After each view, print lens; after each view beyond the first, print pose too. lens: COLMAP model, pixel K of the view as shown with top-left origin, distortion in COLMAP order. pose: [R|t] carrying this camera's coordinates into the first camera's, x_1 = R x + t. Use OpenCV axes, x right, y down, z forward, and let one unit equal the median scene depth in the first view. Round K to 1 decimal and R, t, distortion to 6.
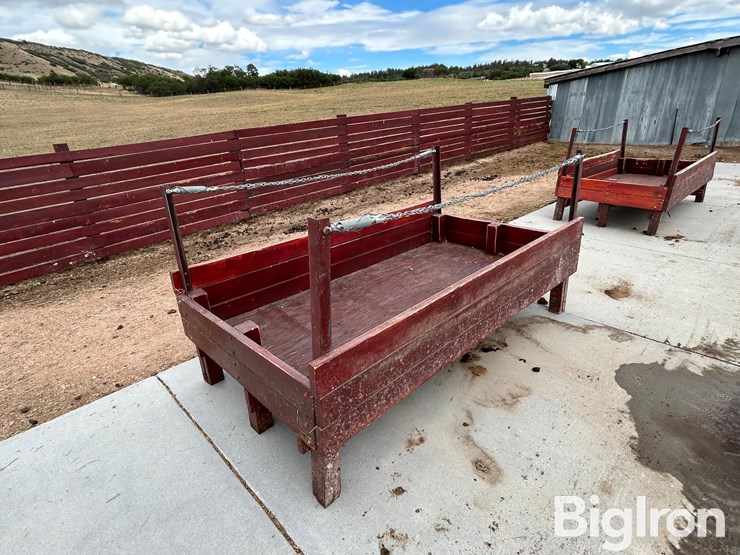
lens RADIAL K [[400.5, 0, 369.4], [0, 400.5, 277.6], [0, 0, 1]] dist [-0.012150, 0.008939]
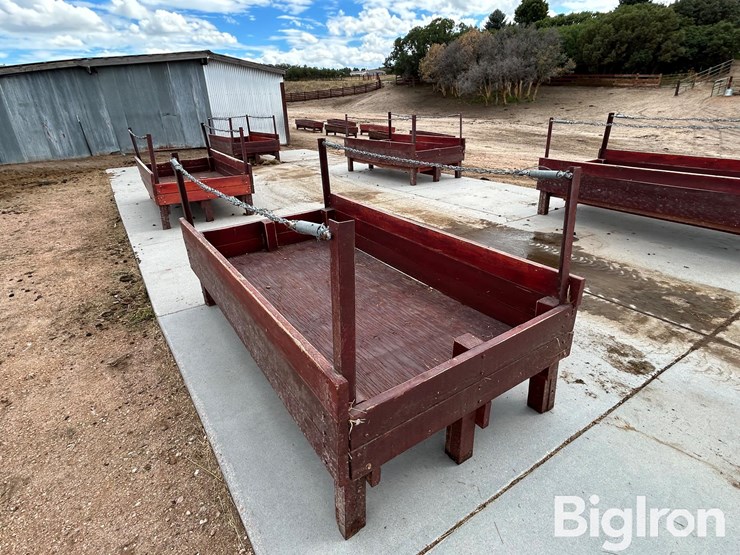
lens RADIAL K [[400.5, 0, 368.9], [0, 400.5, 278.4], [0, 0, 1]] dist [-0.012150, 0.008939]
pose [[0.190923, -0.371391, 0.908635, -0.234063], [0.405552, 0.872810, 0.271533, -0.068038], [-0.893911, 0.316656, 0.317257, 0.191452]]
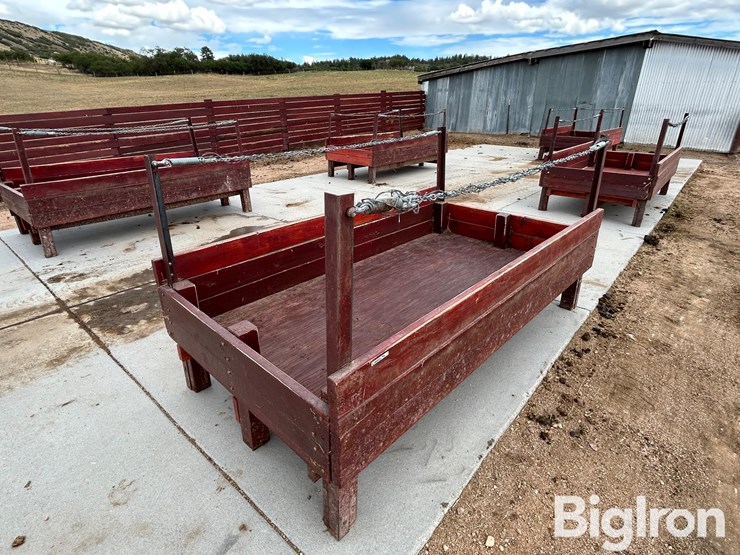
lens RADIAL K [[400.5, 0, 370.4], [0, 400.5, 278.1], [0, 0, 1]] dist [-0.012150, 0.008939]
pose [[0.995799, -0.004157, 0.091469, 0.312094], [0.002107, 0.999745, 0.022499, 0.125450], [-0.091540, -0.022212, 0.995554, -0.305714]]
